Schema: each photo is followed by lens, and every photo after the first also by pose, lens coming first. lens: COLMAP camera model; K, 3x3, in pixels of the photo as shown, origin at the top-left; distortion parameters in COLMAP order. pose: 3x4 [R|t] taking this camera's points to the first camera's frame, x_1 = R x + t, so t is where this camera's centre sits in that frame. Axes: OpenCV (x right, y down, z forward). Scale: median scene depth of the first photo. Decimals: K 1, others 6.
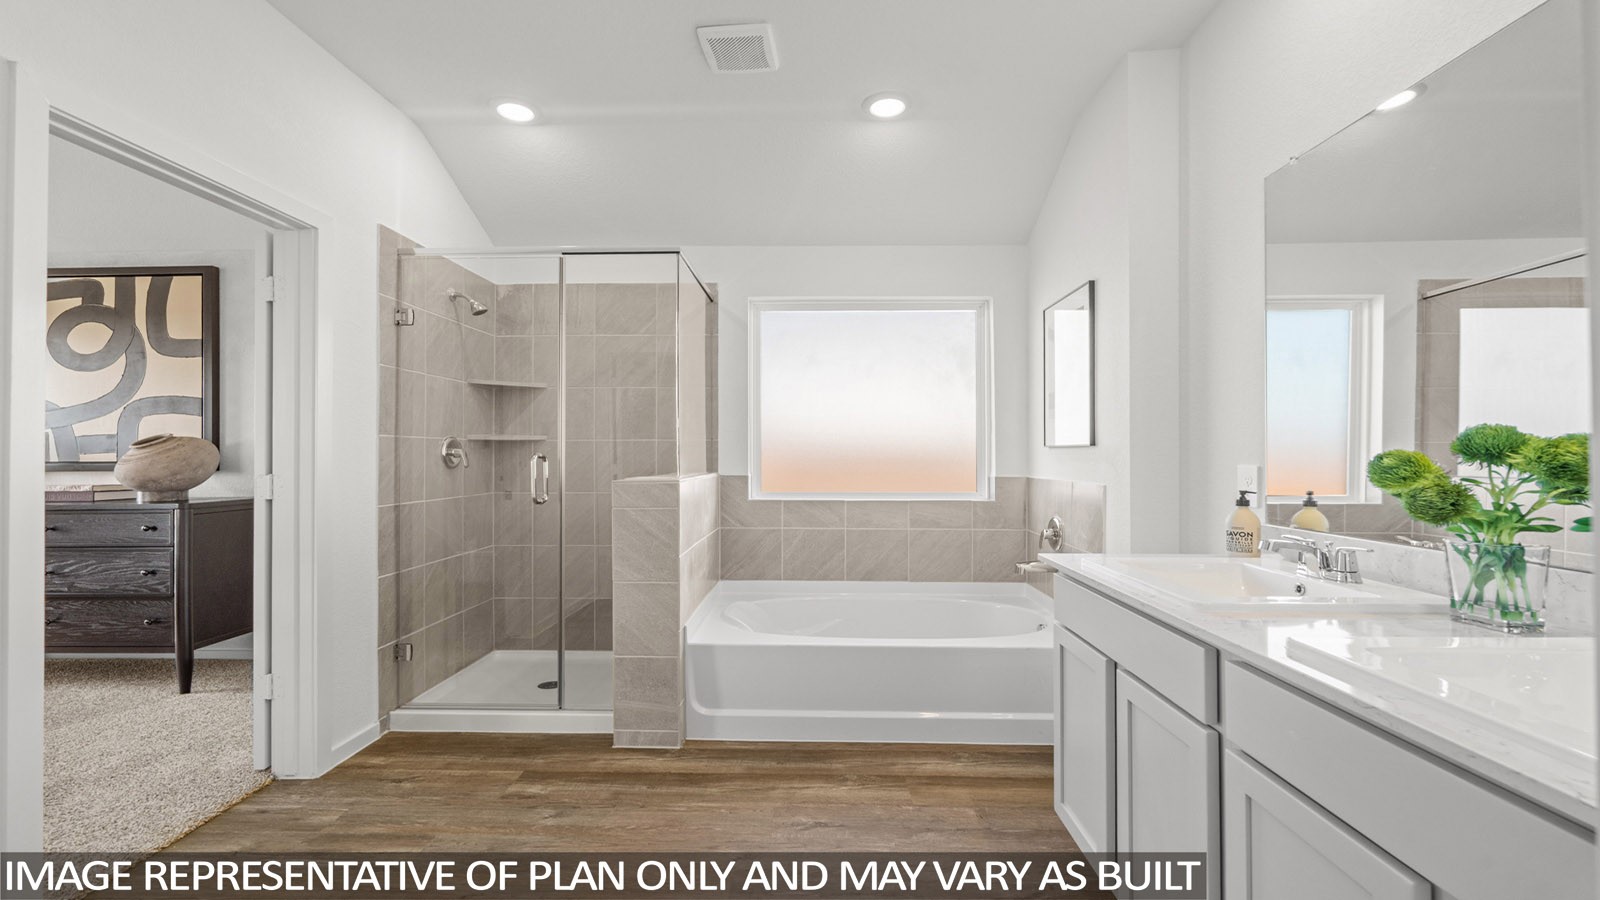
lens RADIAL K [[698.6, 0, 790.4], [0, 698.6, 449.5], [0, 0, 1]] dist [-0.002674, -0.000138]
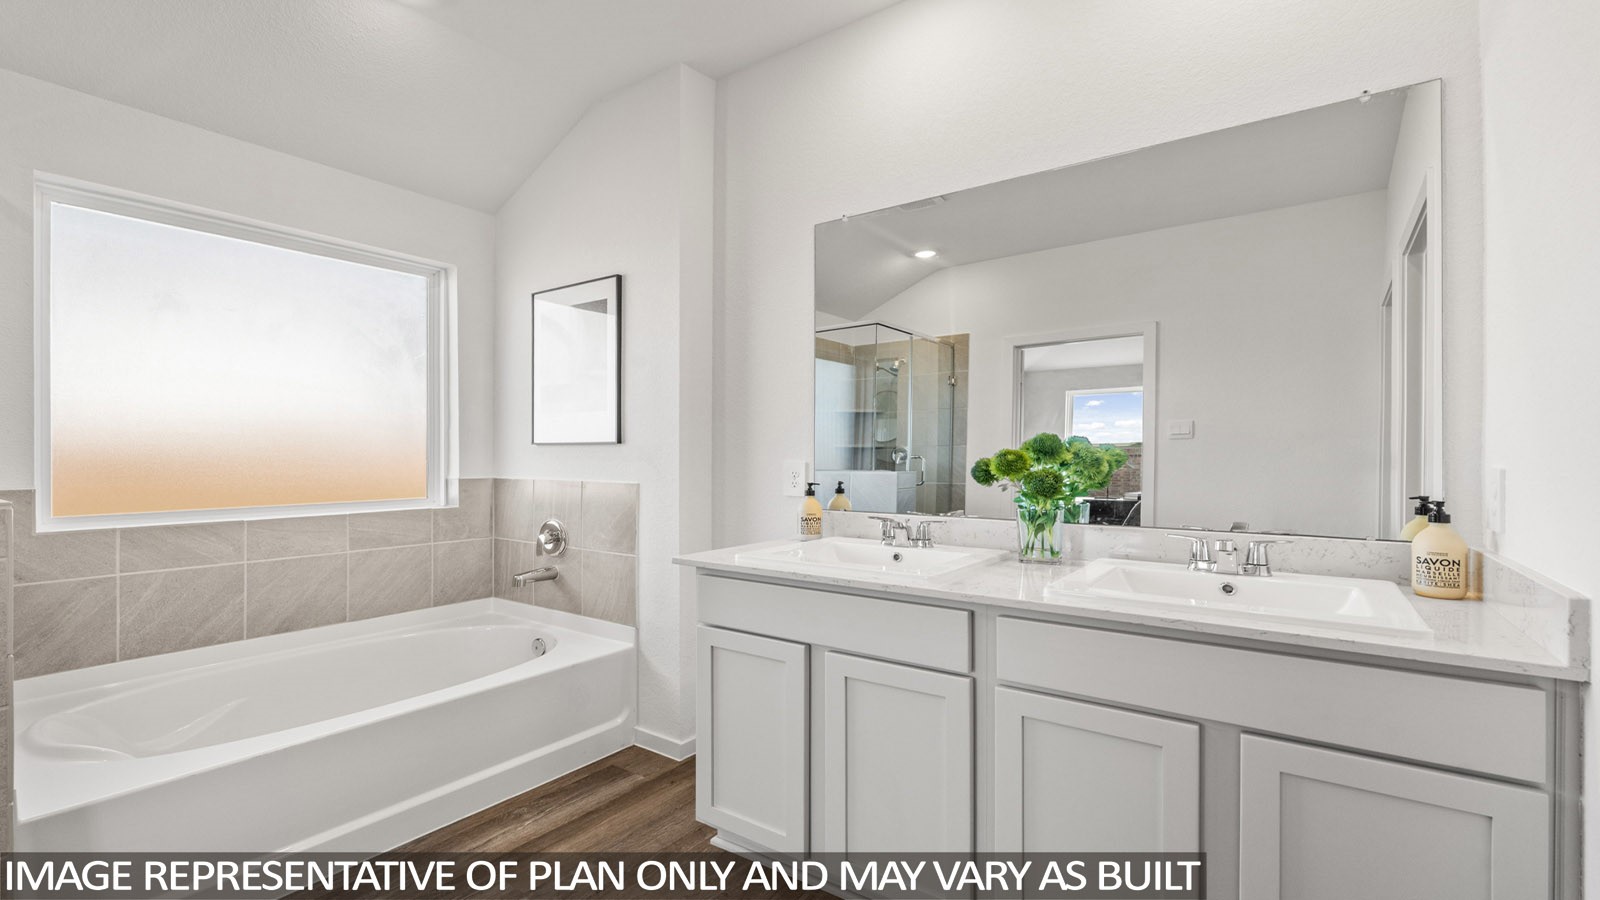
lens RADIAL K [[705.6, 0, 800.0], [0, 705.6, 450.0], [0, 0, 1]] dist [-0.011931, 0.000041]
pose [[0.556324, 0.001615, 0.830964, -0.195601], [-0.005339, 0.999984, 0.001631, 0.000778], [-0.830948, -0.005343, 0.556324, 0.186560]]
